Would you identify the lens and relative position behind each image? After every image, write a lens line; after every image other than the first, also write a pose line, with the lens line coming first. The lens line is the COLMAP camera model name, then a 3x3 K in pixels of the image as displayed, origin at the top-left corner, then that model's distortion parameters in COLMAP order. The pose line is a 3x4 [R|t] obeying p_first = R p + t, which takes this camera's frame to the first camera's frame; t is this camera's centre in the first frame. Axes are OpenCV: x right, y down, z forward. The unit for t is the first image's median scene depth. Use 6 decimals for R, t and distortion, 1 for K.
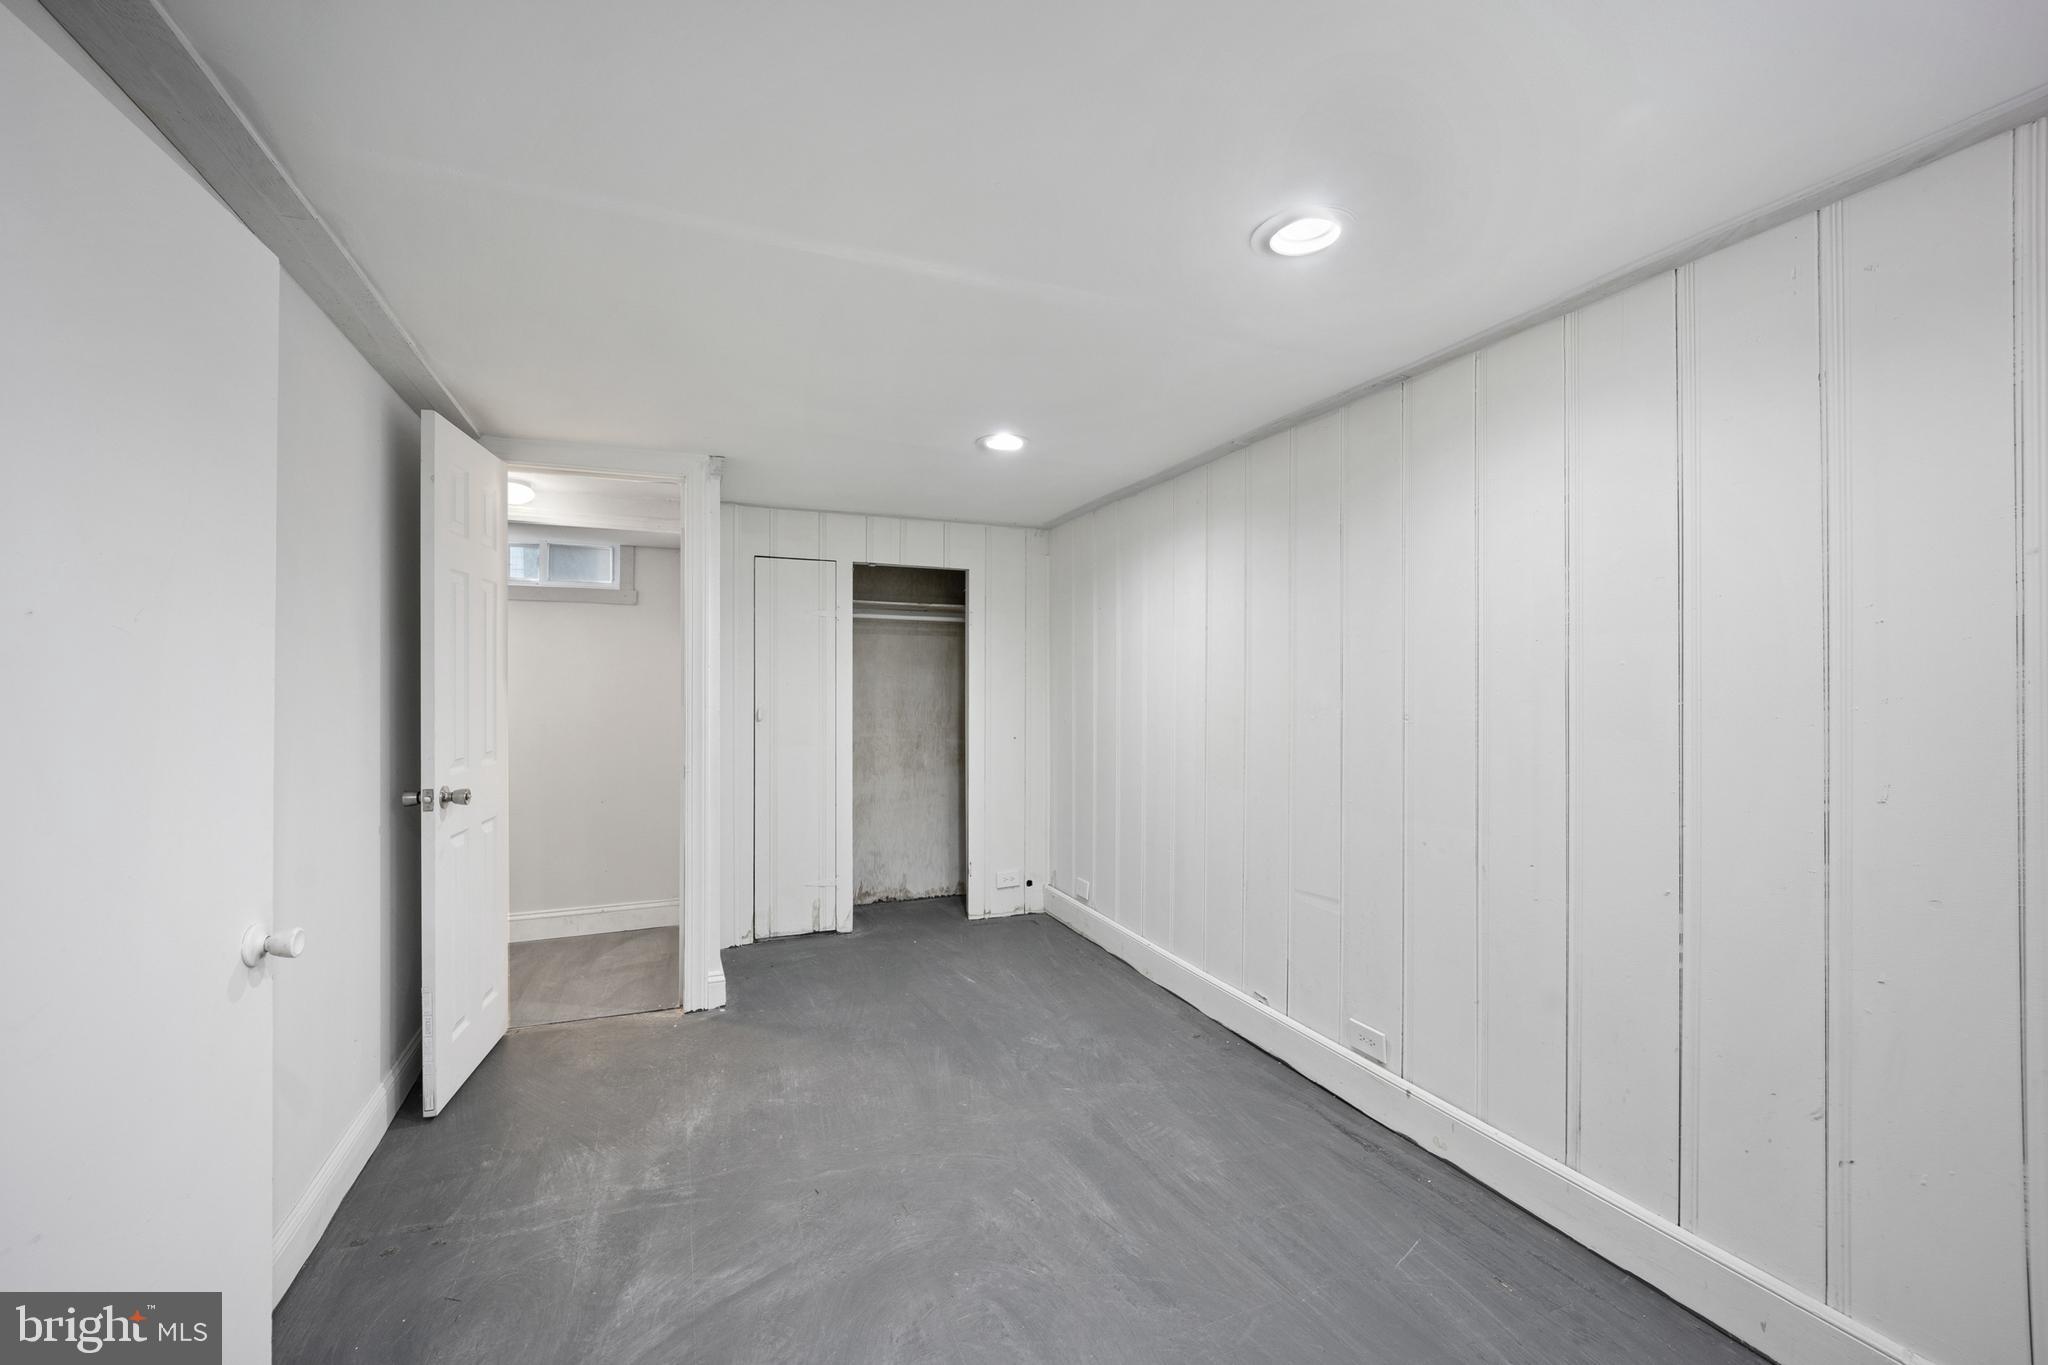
lens RADIAL K [[837.3, 0, 1022.2], [0, 837.3, 674.1], [0, 0, 1]] dist [-0.003017, 0.000104]
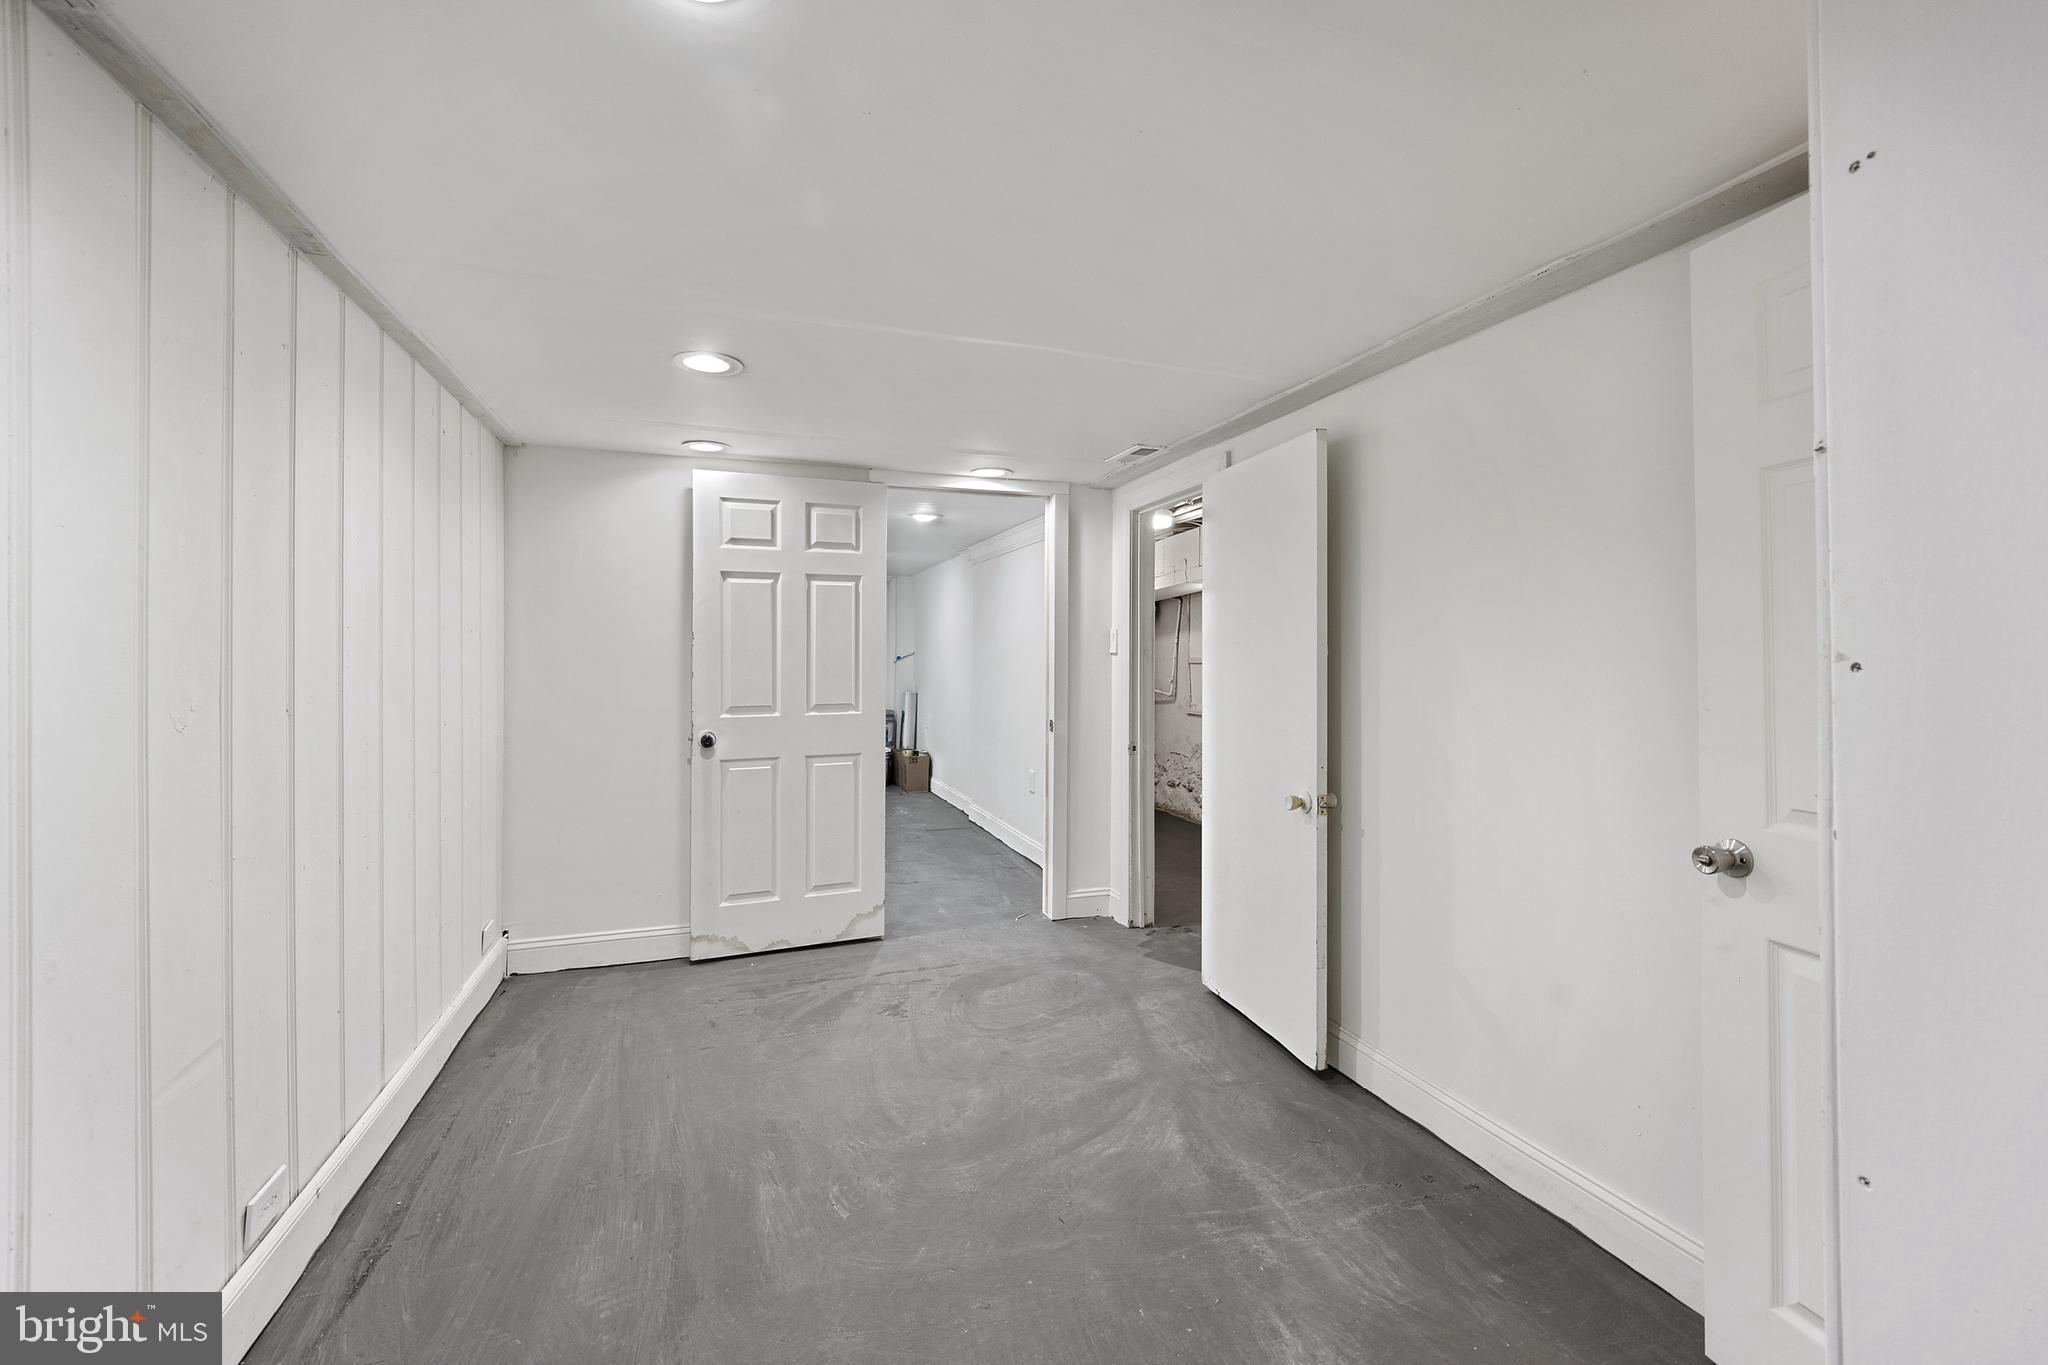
lens RADIAL K [[837.3, 0, 1022.2], [0, 837.3, 674.1], [0, 0, 1]] dist [-0.003017, 0.000104]
pose [[-0.997420, -0.005051, 0.071603, -0.276978], [-0.004722, 0.999978, 0.004760, 0.018898], [-0.071625, 0.004410, -0.997422, 1.994852]]
